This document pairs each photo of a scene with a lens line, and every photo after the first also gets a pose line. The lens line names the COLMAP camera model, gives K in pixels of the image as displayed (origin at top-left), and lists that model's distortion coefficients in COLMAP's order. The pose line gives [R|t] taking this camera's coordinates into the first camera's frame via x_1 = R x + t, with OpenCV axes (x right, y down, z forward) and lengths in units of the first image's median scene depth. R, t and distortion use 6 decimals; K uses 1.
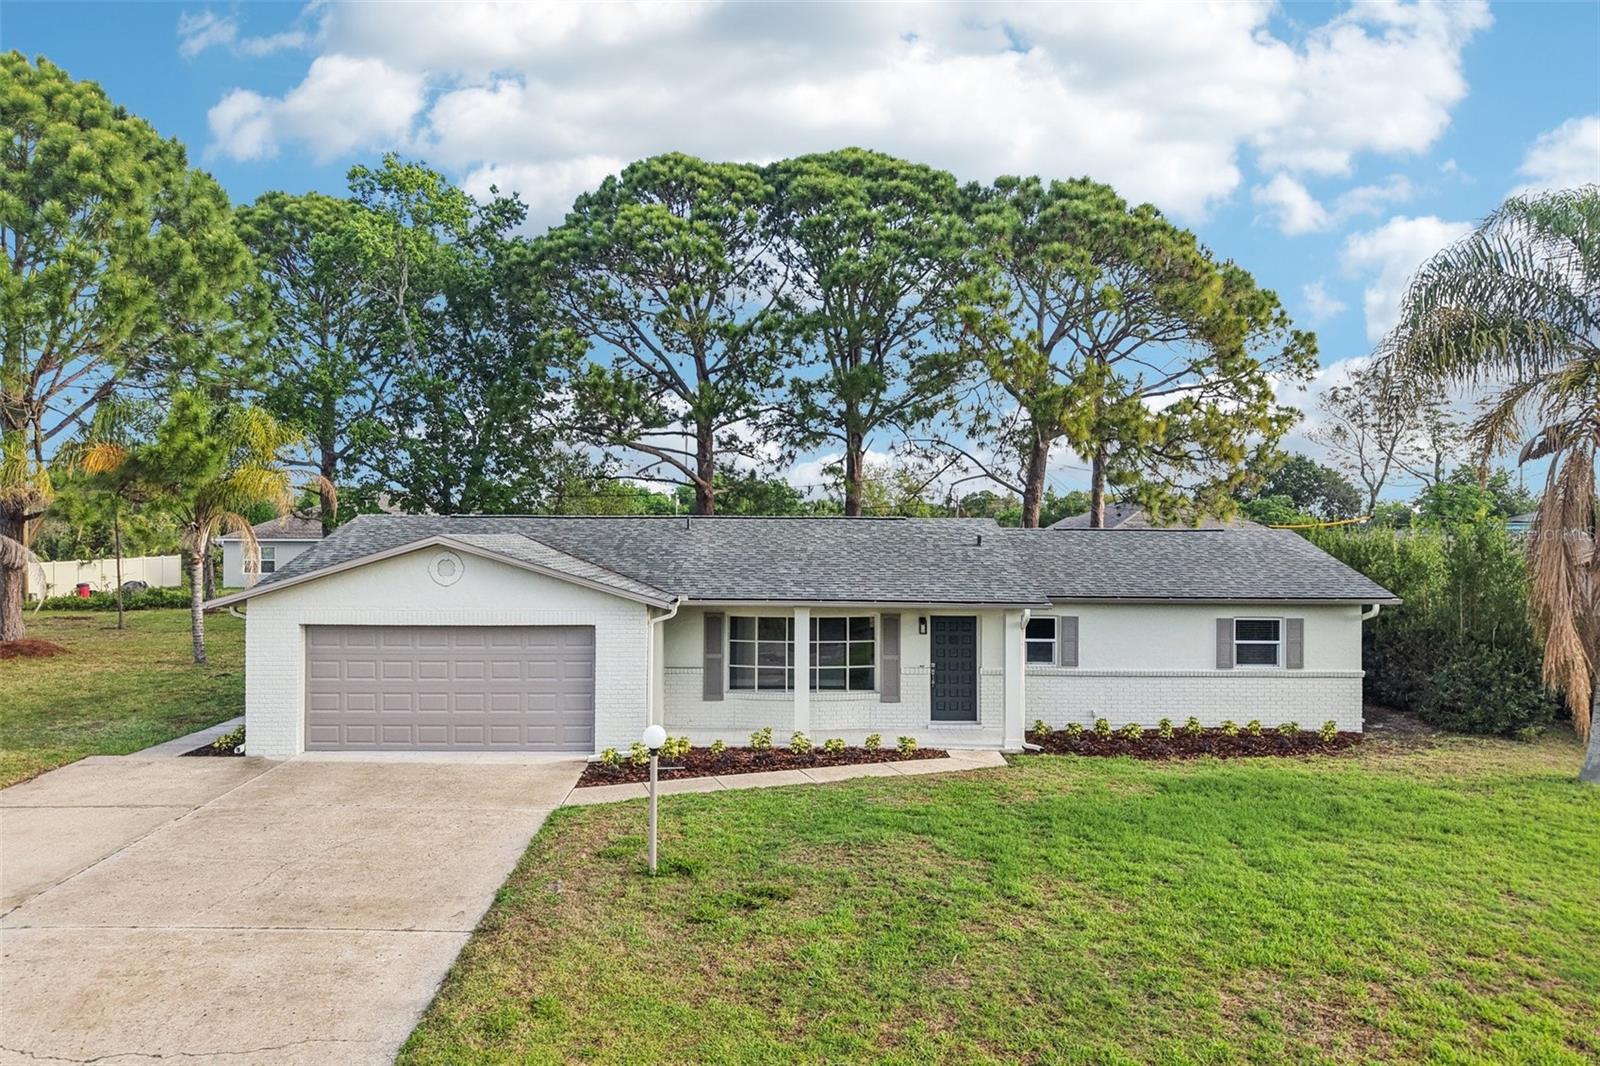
lens RADIAL K [[1075.5, 0, 800.0], [0, 1075.5, 533.0], [0, 0, 1]] dist [-0.005684, -0.006798]
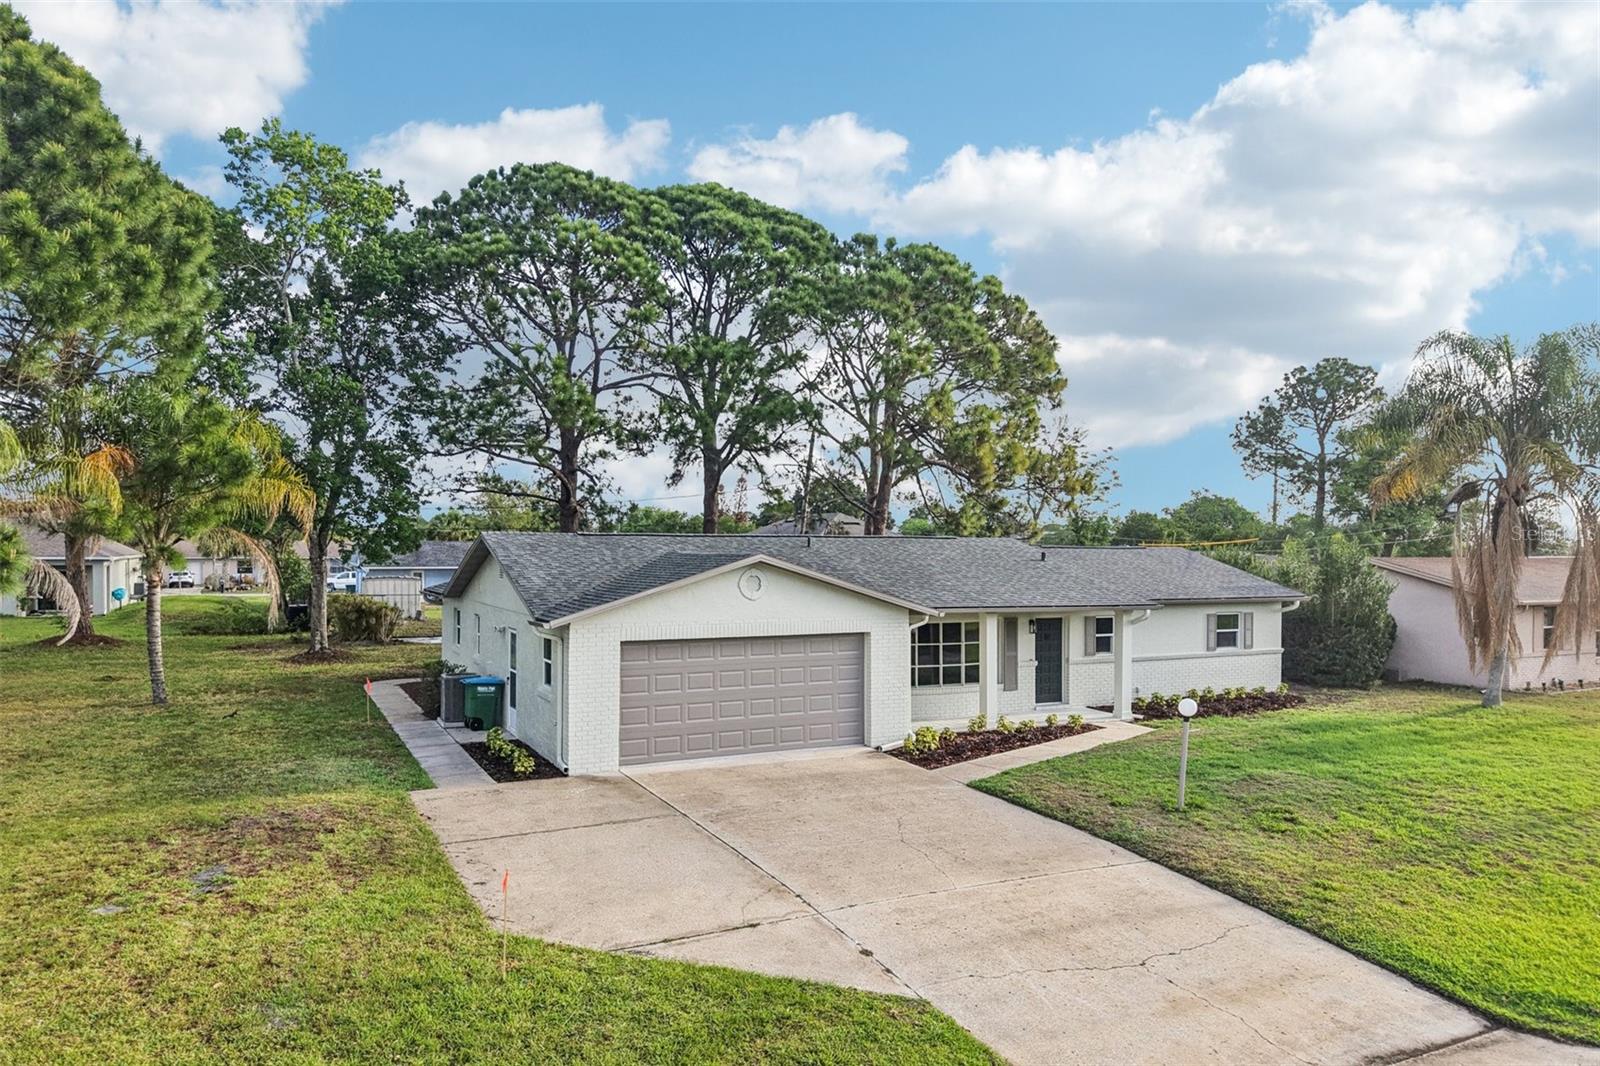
lens RADIAL K [[1075.5, 0, 800.0], [0, 1075.5, 533.0], [0, 0, 1]] dist [-0.005684, -0.006798]
pose [[0.910261, 0.003030, 0.414024, -0.635903], [0.002009, 0.999929, -0.011733, -0.006240], [-0.414030, 0.011512, 0.910190, -0.008526]]
